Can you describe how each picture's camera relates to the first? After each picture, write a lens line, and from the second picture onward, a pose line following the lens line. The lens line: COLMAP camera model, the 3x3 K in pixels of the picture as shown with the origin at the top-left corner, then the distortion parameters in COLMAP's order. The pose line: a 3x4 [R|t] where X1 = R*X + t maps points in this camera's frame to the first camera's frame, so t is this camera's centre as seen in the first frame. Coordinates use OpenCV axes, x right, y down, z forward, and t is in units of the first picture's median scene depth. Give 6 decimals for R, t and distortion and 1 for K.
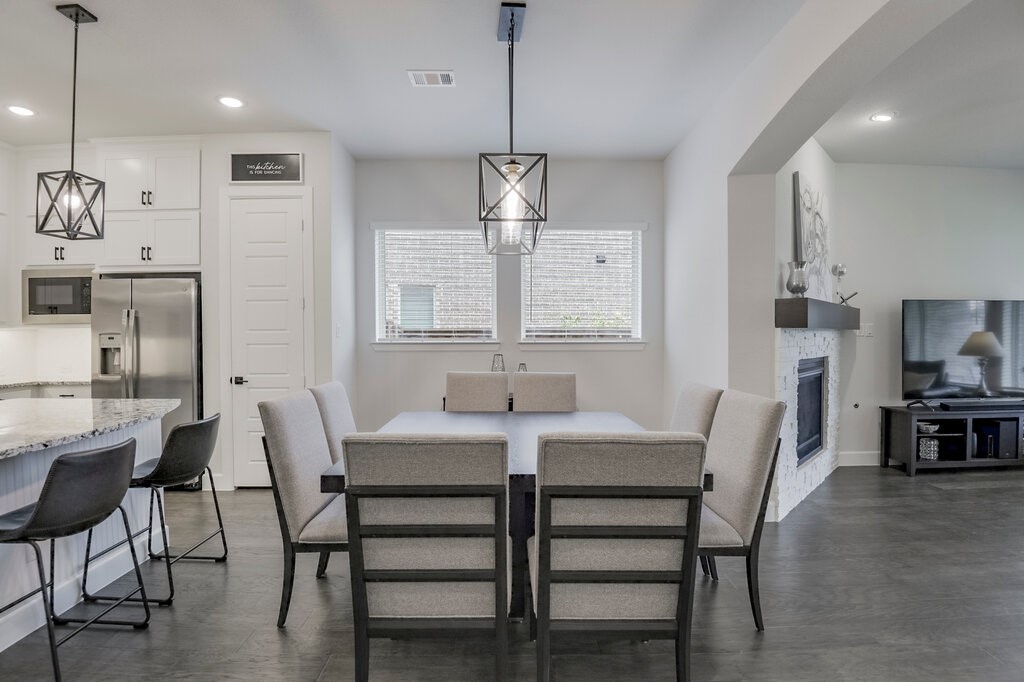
lens RADIAL K [[484.6, 0, 512.0], [0, 484.6, 341.0], [0, 0, 1]] dist [-0.022004, -0.017006]
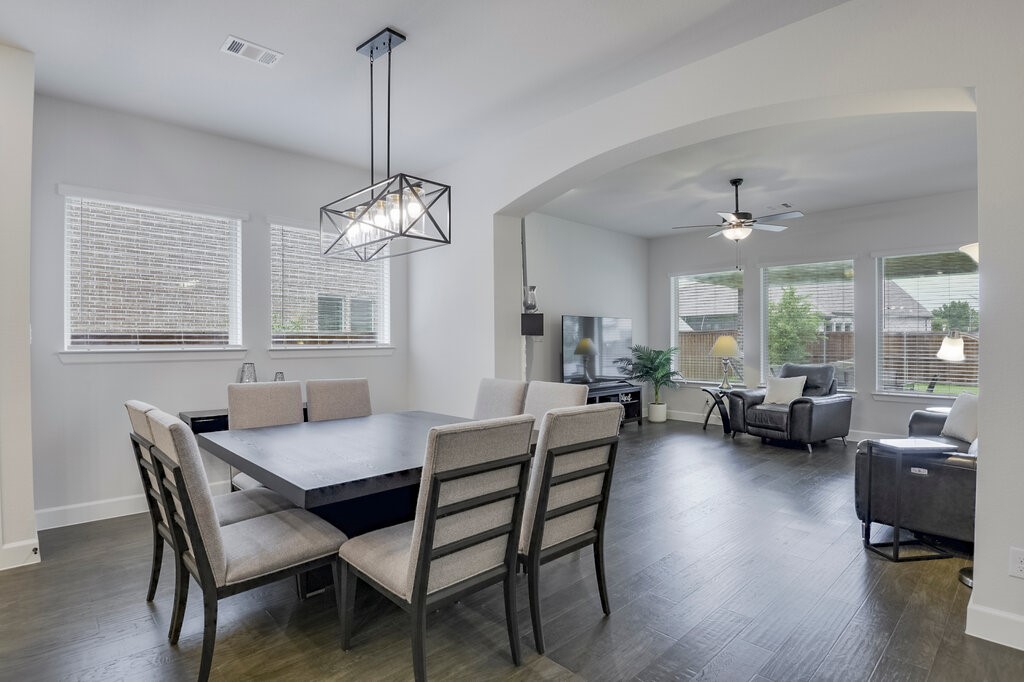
lens RADIAL K [[511.3, 0, 512.0], [0, 511.3, 341.0], [0, 0, 1]] dist [-0.014951, -0.017974]
pose [[0.728928, -0.001005, 0.684590, -0.355446], [0.009048, 0.999926, -0.008166, -0.000337], [-0.684531, 0.012147, 0.728883, -0.001597]]
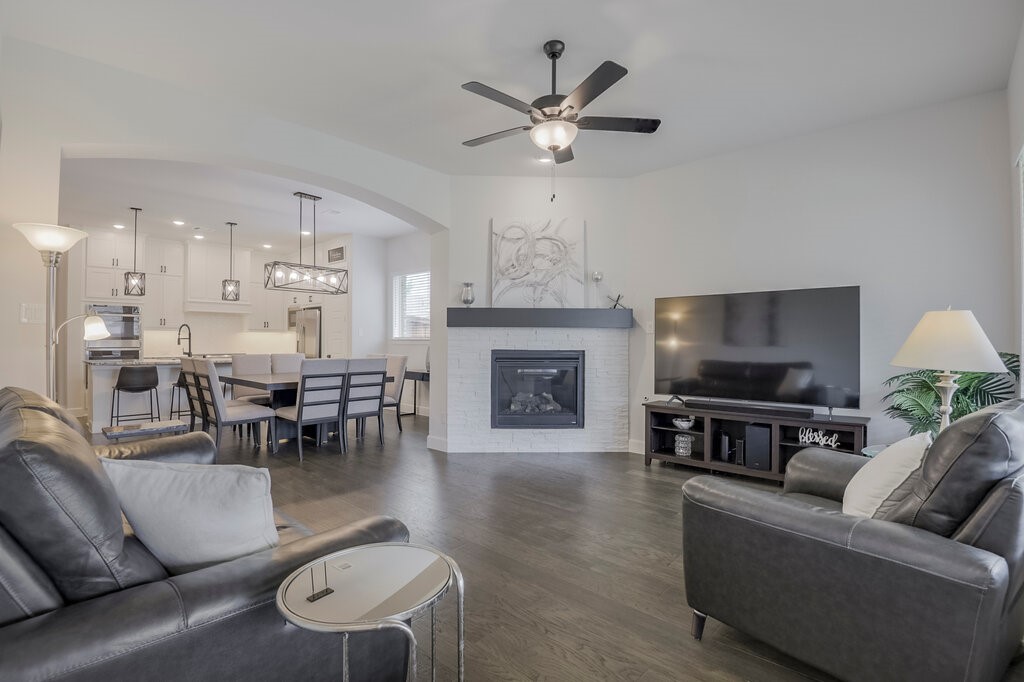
lens RADIAL K [[483.1, 0, 529.9], [0, 483.1, 344.3], [0, 0, 1]] dist [-0.055242, -0.000575]
pose [[0.750037, 0.006603, -0.661363, 1.468676], [-0.014649, 0.999871, -0.006630, 0.027866], [0.661234, 0.014661, 0.750036, 0.006402]]
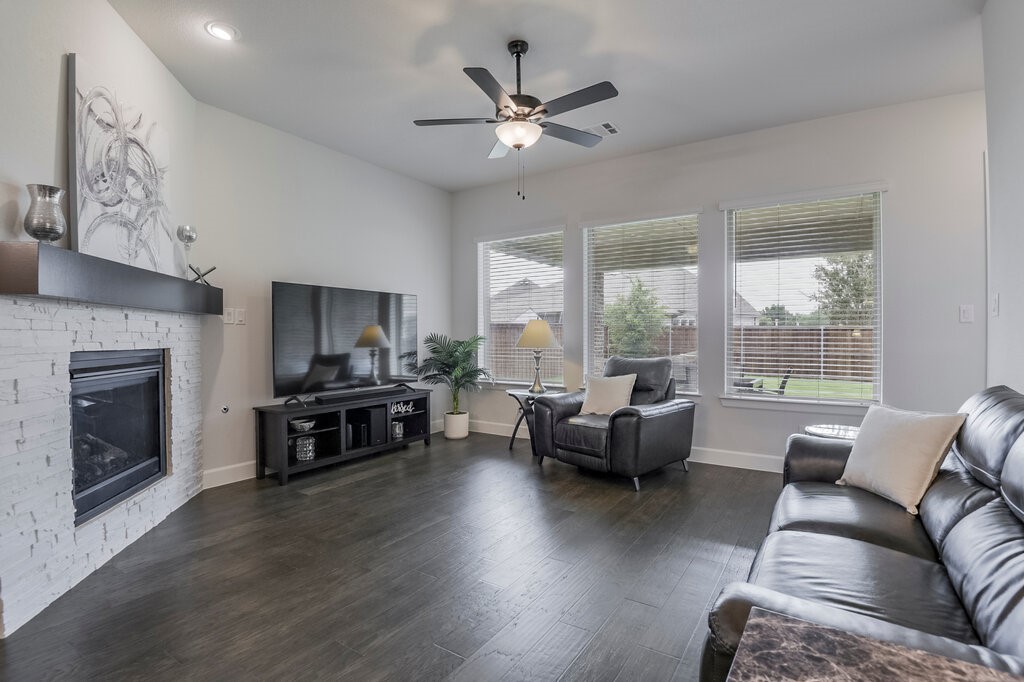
lens RADIAL K [[490.9, 0, 512.0], [0, 490.9, 341.0], [0, 0, 1]] dist [-0.001497, -0.024189]
pose [[0.549675, -0.006947, 0.835350, 0.352352], [0.010205, 0.999947, 0.001601, 0.026844], [-0.835317, 0.007644, 0.549716, 0.160065]]
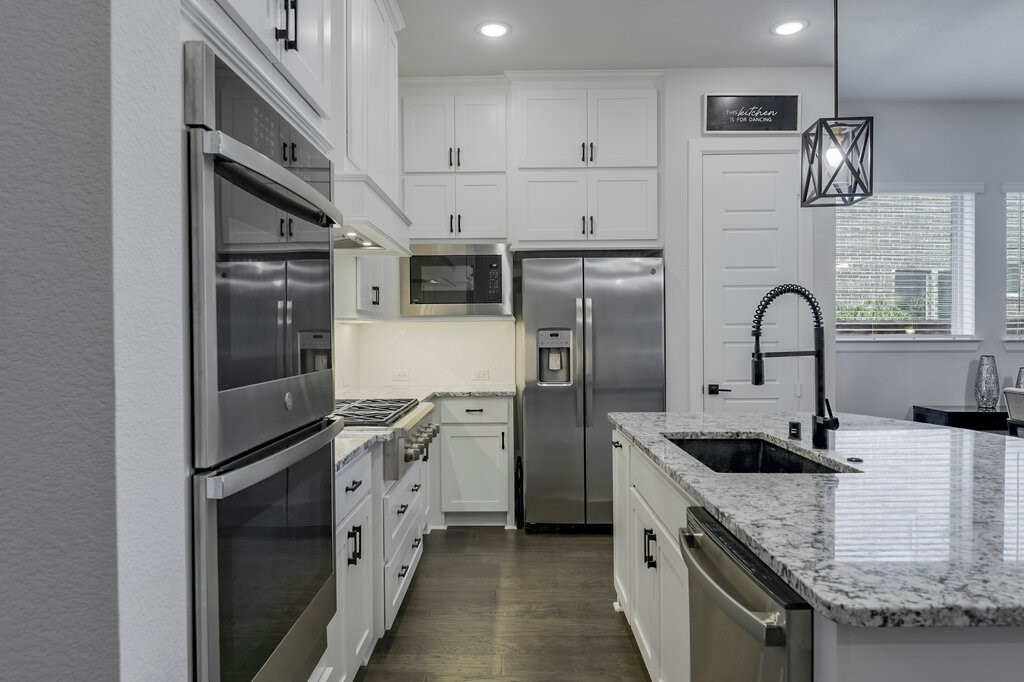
lens RADIAL K [[645.3, 0, 512.0], [0, 645.3, 341.0], [0, 0, 1]] dist [0.032334, -0.050198]
pose [[0.999746, -0.001632, -0.022481, -0.870752], [0.001672, 0.999997, 0.001763, 0.001627], [0.022478, -0.001800, 0.999746, -0.051579]]
